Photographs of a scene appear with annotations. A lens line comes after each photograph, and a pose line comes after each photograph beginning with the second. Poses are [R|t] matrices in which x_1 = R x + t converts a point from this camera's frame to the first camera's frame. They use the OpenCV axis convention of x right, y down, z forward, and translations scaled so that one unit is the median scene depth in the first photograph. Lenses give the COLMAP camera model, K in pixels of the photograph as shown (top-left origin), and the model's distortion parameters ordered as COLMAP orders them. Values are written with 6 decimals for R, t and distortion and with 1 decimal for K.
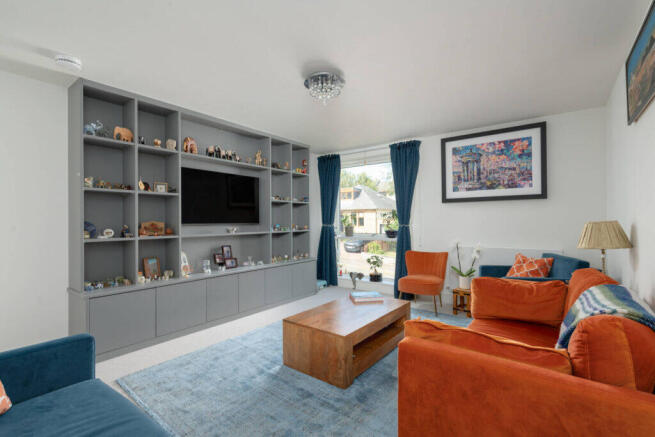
lens RADIAL K [[299.9, 0, 327.5], [0, 299.9, 218.5], [0, 0, 1]] dist [-0.000441, 0.000029]
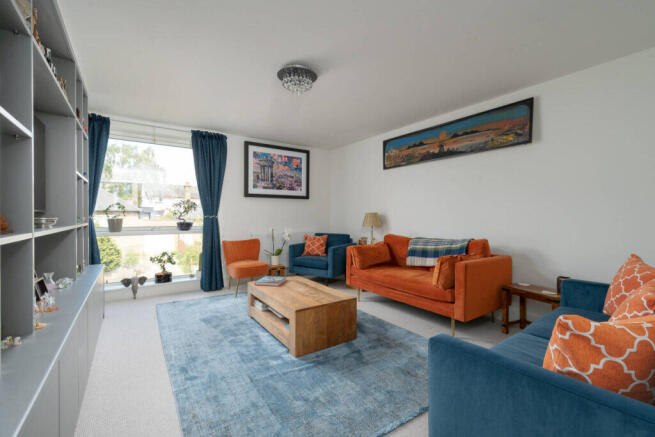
lens RADIAL K [[284.5, 0, 327.5], [0, 284.5, 218.5], [0, 0, 1]] dist [0.000763, -0.000119]
pose [[0.308360, 0.000586, 0.951270, -0.586938], [-0.007300, 0.999972, 0.001750, 0.028174], [-0.951242, -0.007484, 0.308355, 0.382758]]
